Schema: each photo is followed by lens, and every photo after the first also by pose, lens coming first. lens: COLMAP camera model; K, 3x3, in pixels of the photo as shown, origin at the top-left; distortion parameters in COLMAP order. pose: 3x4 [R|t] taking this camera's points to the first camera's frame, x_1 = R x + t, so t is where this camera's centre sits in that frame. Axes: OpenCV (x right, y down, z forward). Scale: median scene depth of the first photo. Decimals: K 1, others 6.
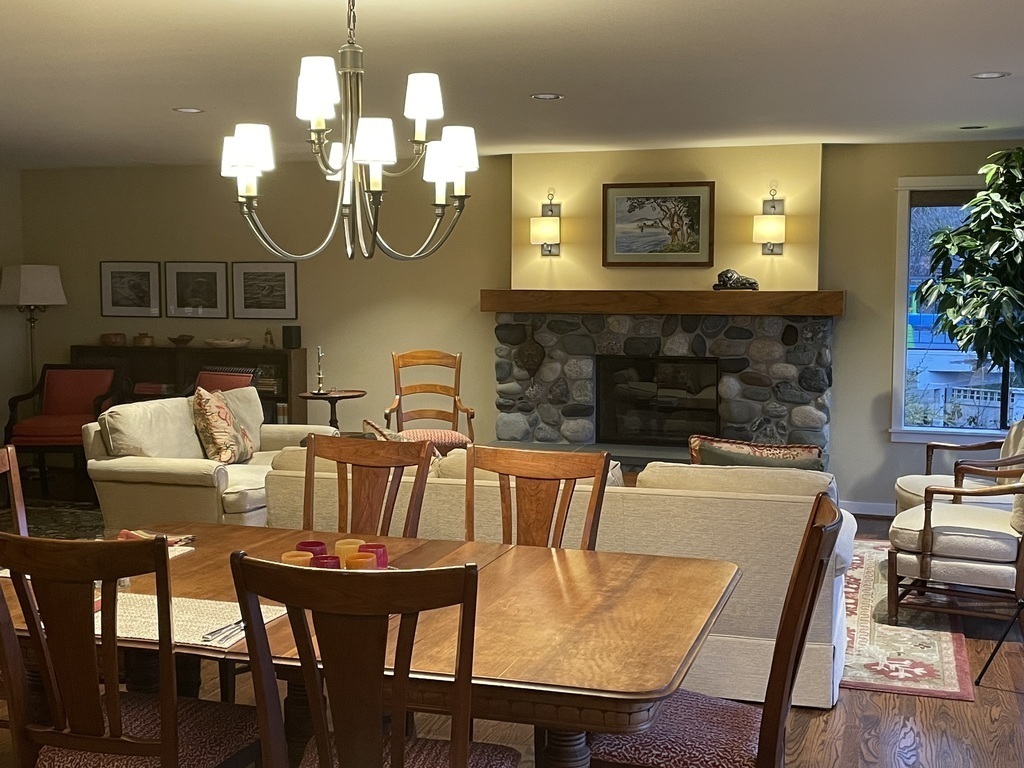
lens RADIAL K [[1262.8, 0, 513.1], [0, 1262.8, 385.7], [0, 0, 1]] dist [0.066216, 0.000000]
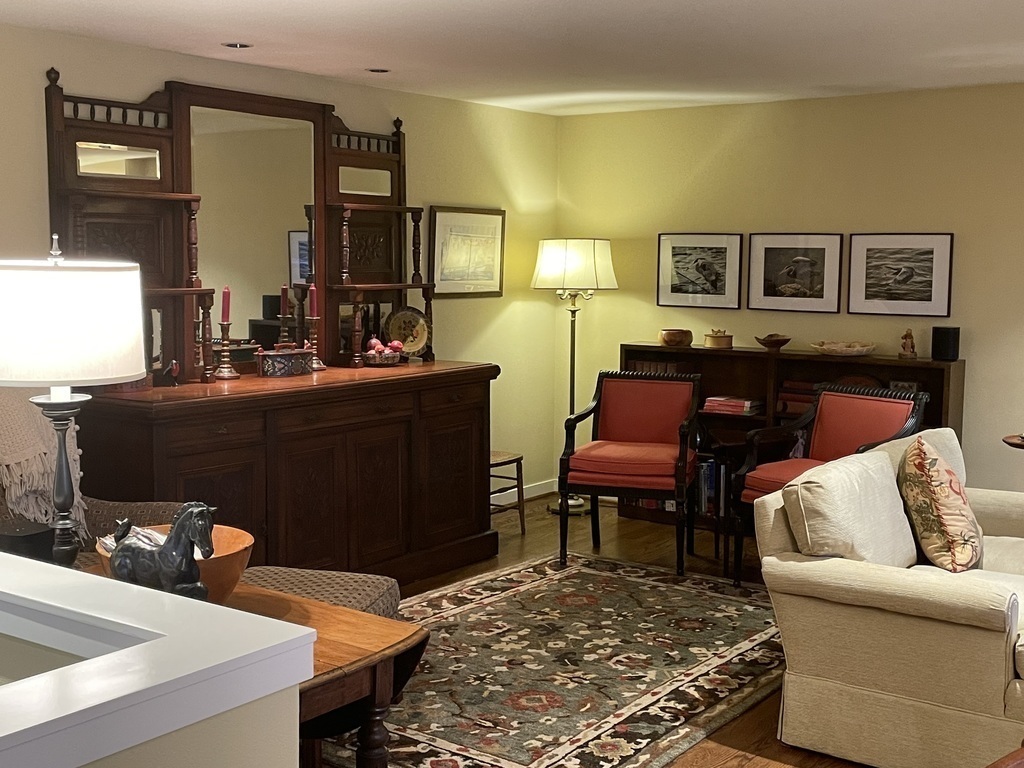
lens RADIAL K [[1262.8, 0, 511.2], [0, 1262.8, 380.1], [0, 0, 1]] dist [0.066216, 0.000000]
pose [[0.955940, 0.038945, -0.290967, -0.219490], [-0.034082, 0.999182, 0.021767, -0.028369], [0.291576, -0.010891, 0.956486, 0.304737]]
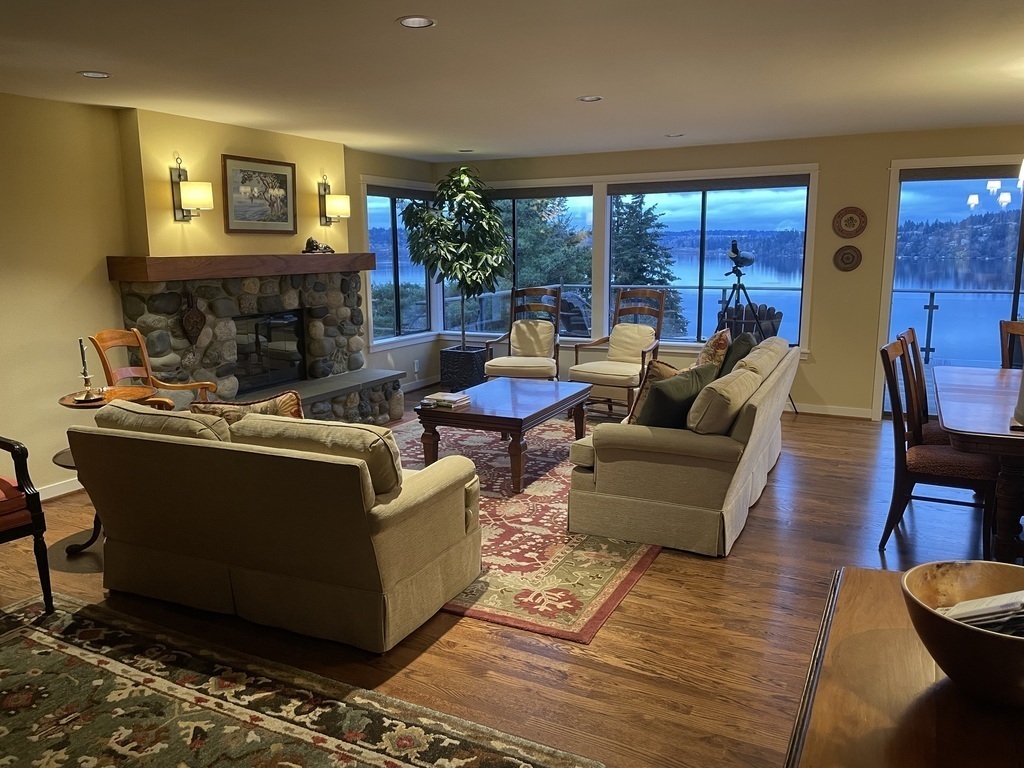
lens RADIAL K [[774.4, 0, 509.2], [0, 774.4, 389.7], [0, 0, 1]] dist [0.024107, -0.069920]
pose [[0.135200, -0.183398, 0.973697, -0.570562], [0.098505, 0.980339, 0.170972, -0.053780], [-0.985910, 0.072799, 0.150608, 0.684454]]
